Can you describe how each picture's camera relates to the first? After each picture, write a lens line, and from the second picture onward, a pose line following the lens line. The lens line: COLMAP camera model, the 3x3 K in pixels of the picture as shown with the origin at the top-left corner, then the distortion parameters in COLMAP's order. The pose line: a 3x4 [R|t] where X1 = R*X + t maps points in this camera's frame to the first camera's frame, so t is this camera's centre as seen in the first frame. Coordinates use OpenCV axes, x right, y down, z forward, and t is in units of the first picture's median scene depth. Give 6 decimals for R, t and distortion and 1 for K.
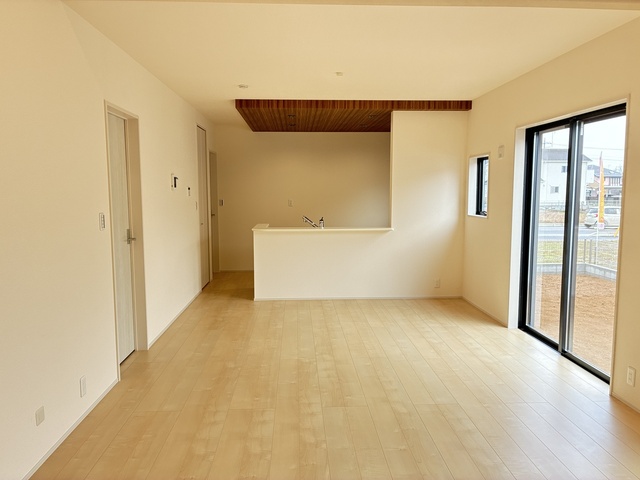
lens RADIAL K [[486.1, 0, 316.9], [0, 486.1, 240.7], [0, 0, 1]] dist [-0.001762, -0.004073]
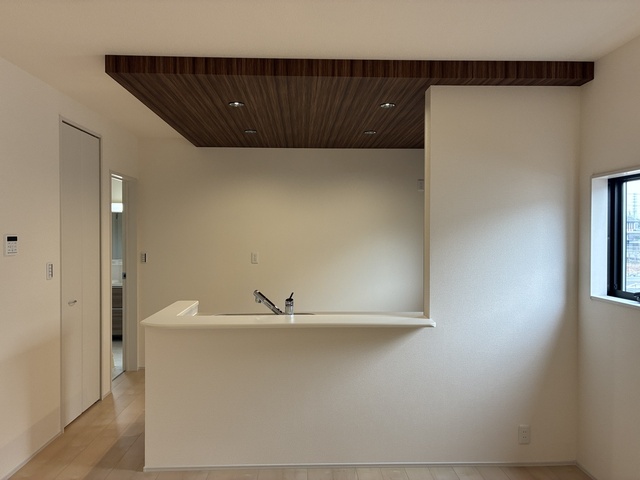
lens RADIAL K [[486.1, 0, 320.3], [0, 486.1, 237.4], [0, 0, 1]] dist [-0.001762, -0.004073]
pose [[0.999987, 0.002628, 0.004452, 0.042612], [-0.002194, 0.995496, -0.094775, -0.065854], [-0.004681, 0.094764, 0.995489, 0.529891]]
